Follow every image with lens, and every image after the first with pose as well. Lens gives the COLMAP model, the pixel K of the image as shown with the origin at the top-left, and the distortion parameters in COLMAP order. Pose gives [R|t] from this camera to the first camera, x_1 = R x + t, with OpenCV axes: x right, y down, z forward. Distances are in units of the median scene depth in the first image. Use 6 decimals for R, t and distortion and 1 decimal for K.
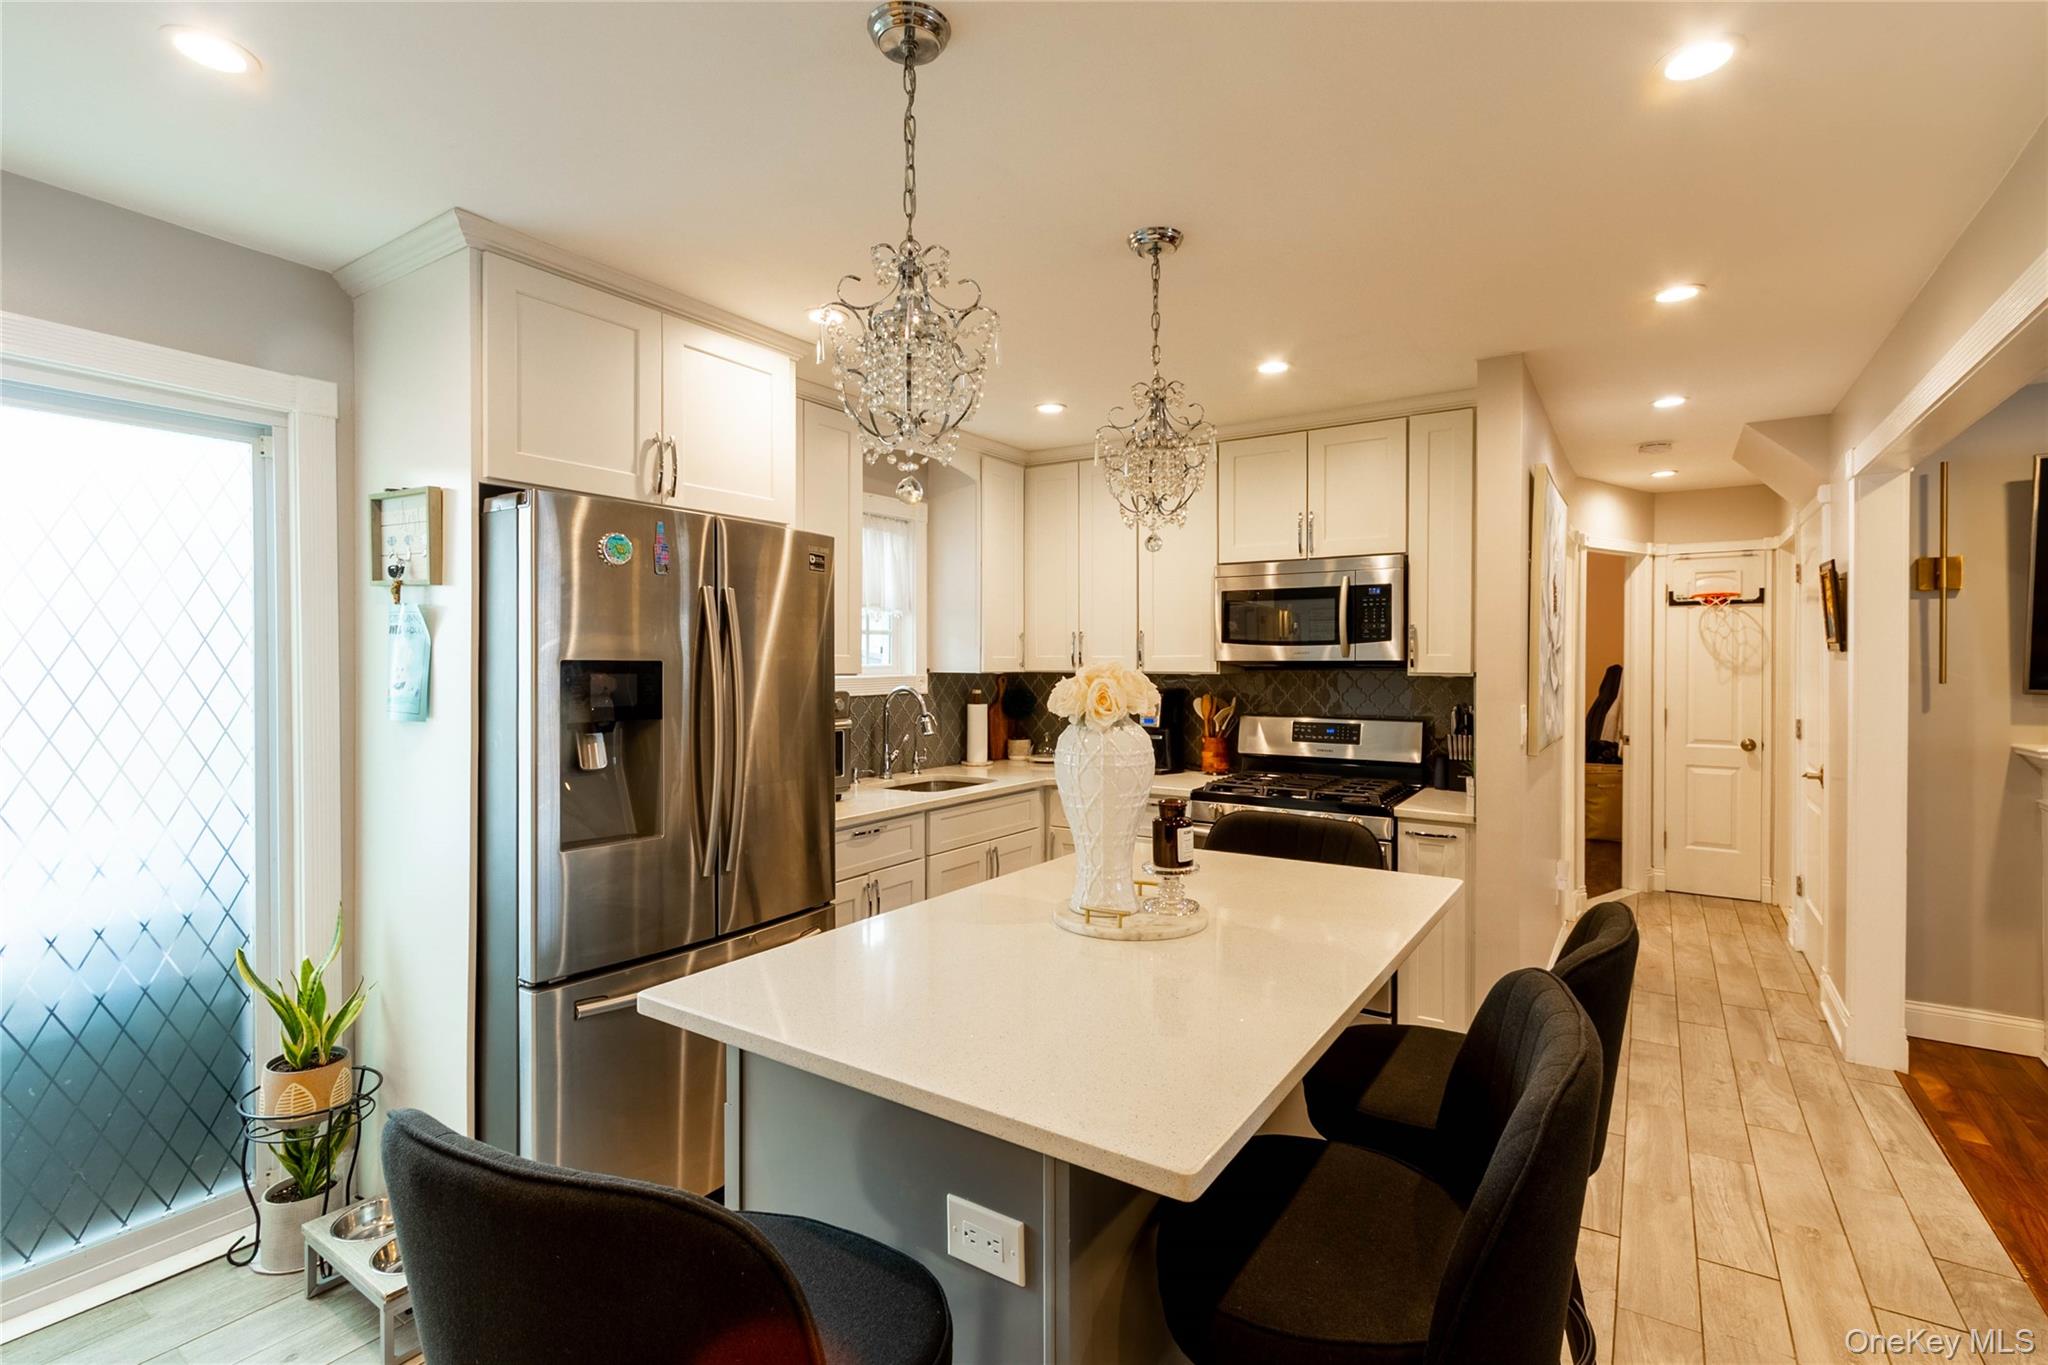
lens RADIAL K [[962.7, 0, 1023.4], [0, 962.7, 667.5], [0, 0, 1]] dist [0.001676, 0.000545]
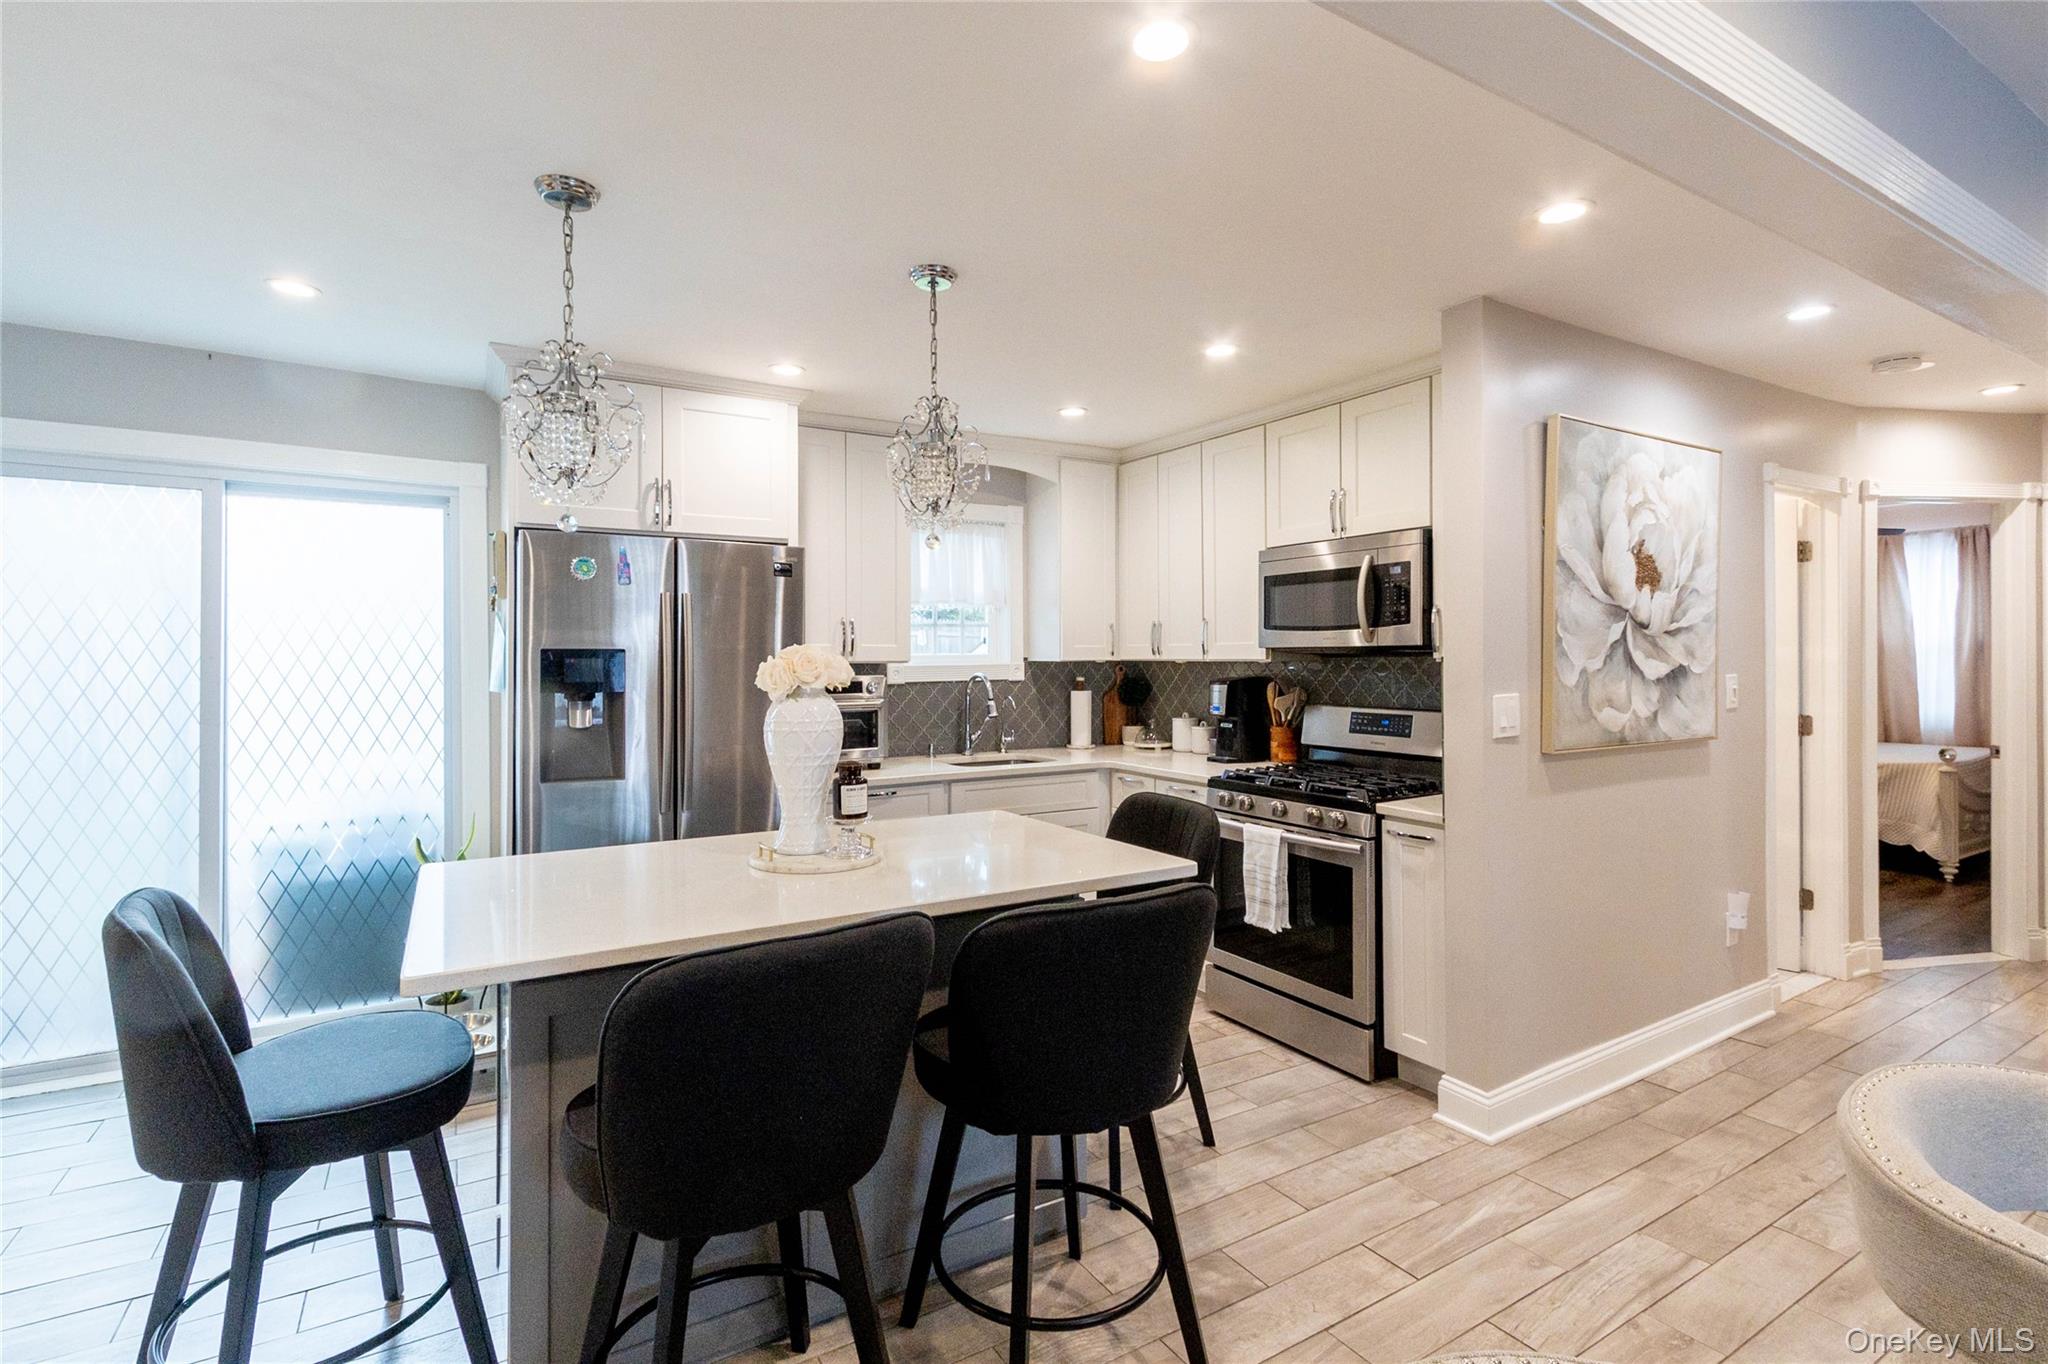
lens RADIAL K [[962.3, 0, 1015.8], [0, 962.3, 656.0], [0, 0, 1]] dist [-0.000384, 0.000375]
pose [[0.901096, -0.004905, -0.433592, 0.416620], [0.002290, 0.999976, -0.006553, 0.007661], [0.433614, 0.004912, 0.901085, 0.013250]]
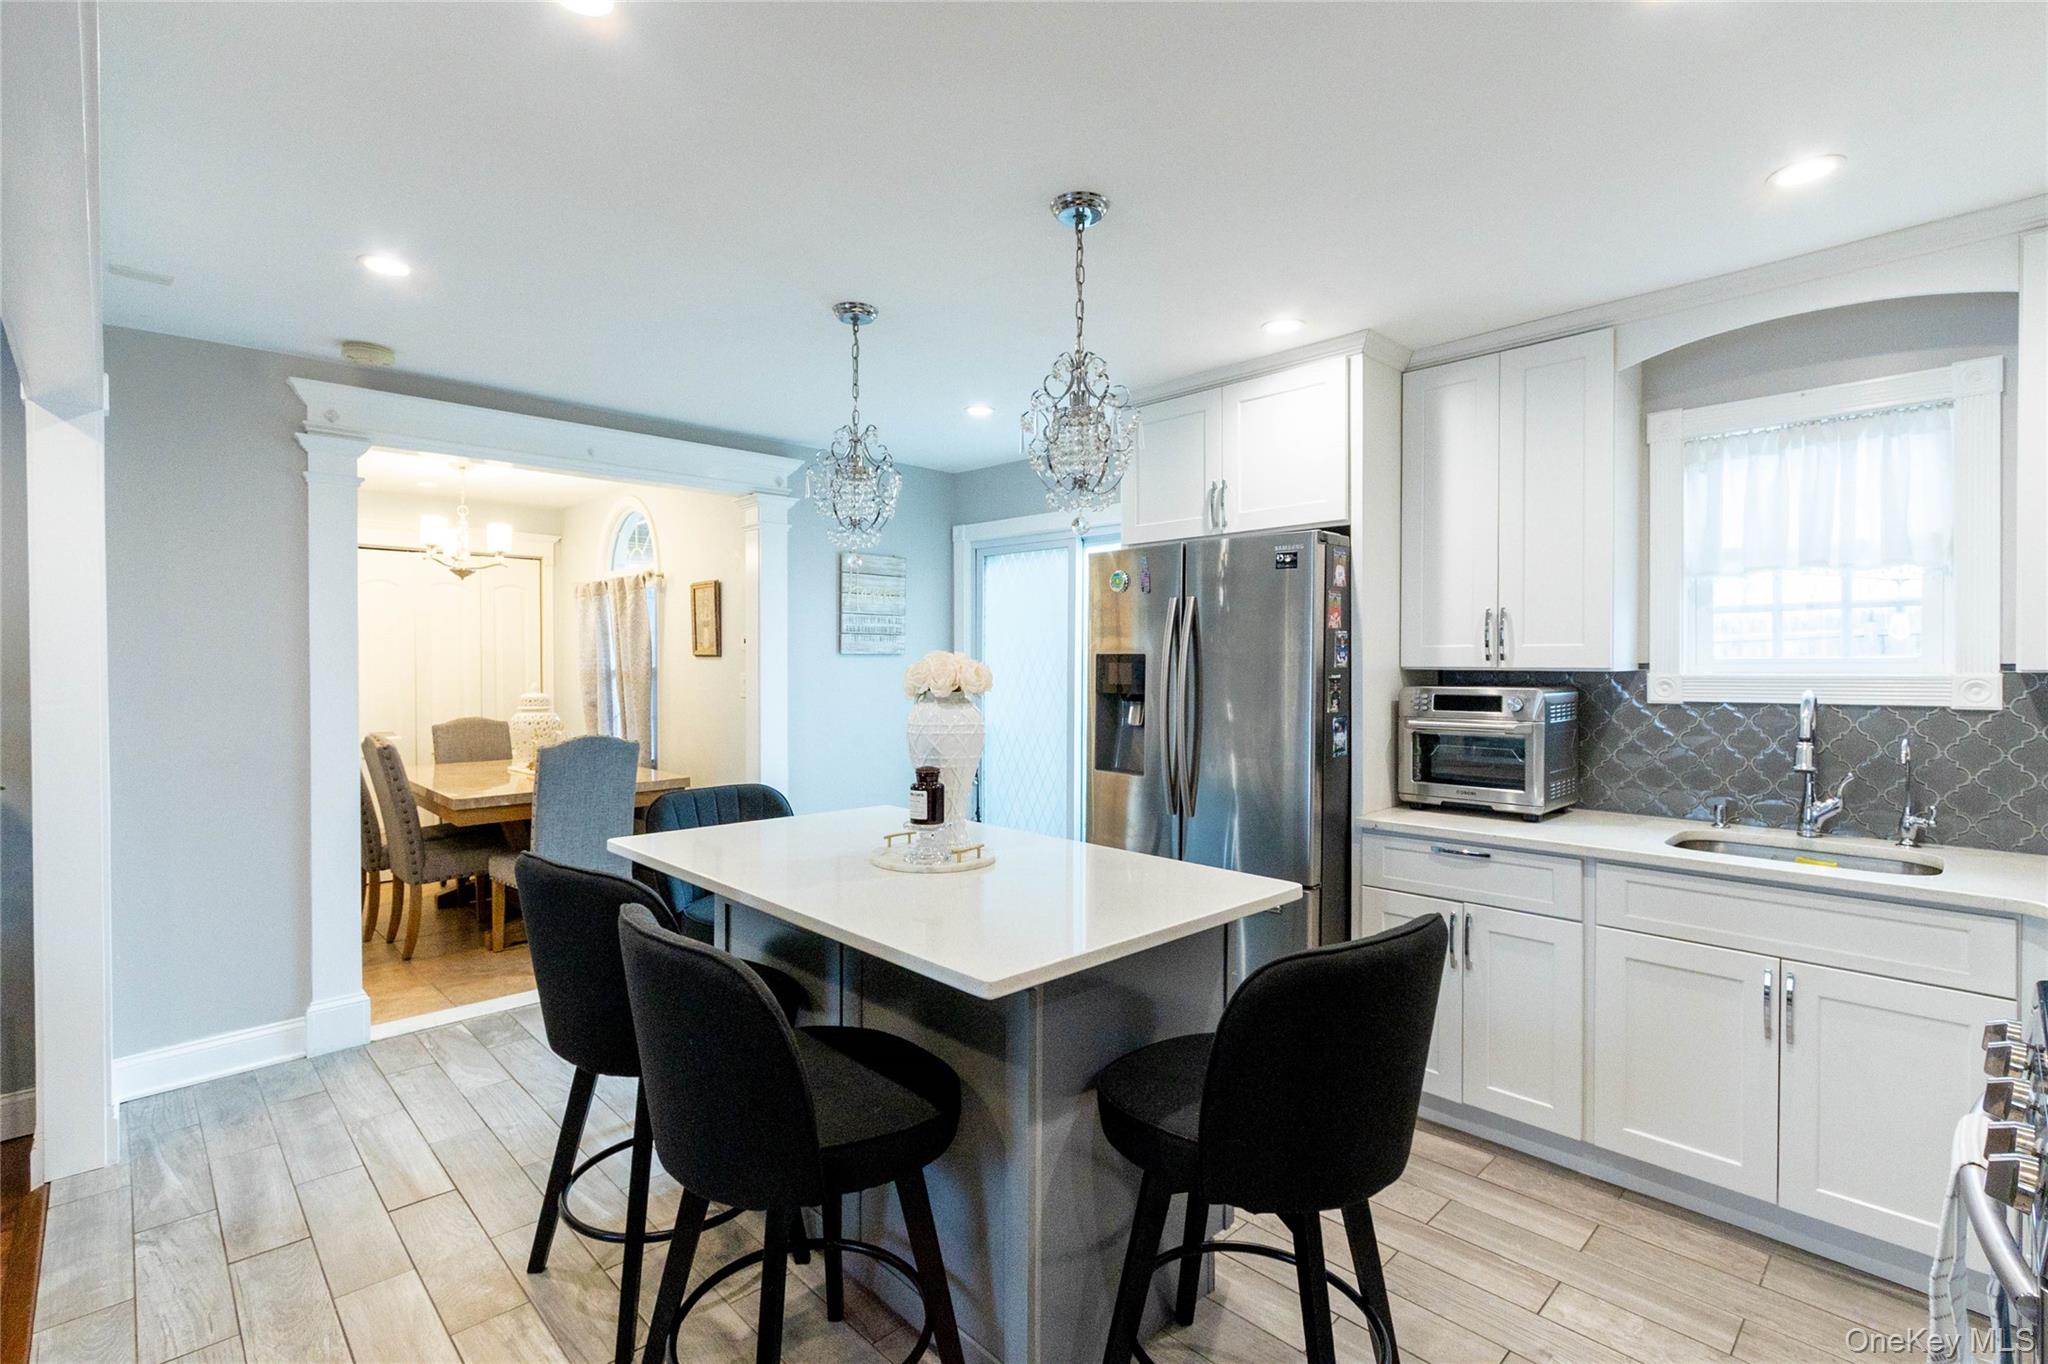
lens RADIAL K [[962.3, 0, 1015.8], [0, 962.3, 656.0], [0, 0, 1]] dist [-0.000384, 0.000375]
pose [[-0.236357, -0.005683, -0.971650, 0.626351], [-0.005502, 0.999975, -0.004511, 0.002495], [0.971651, 0.004280, -0.236382, 0.678888]]
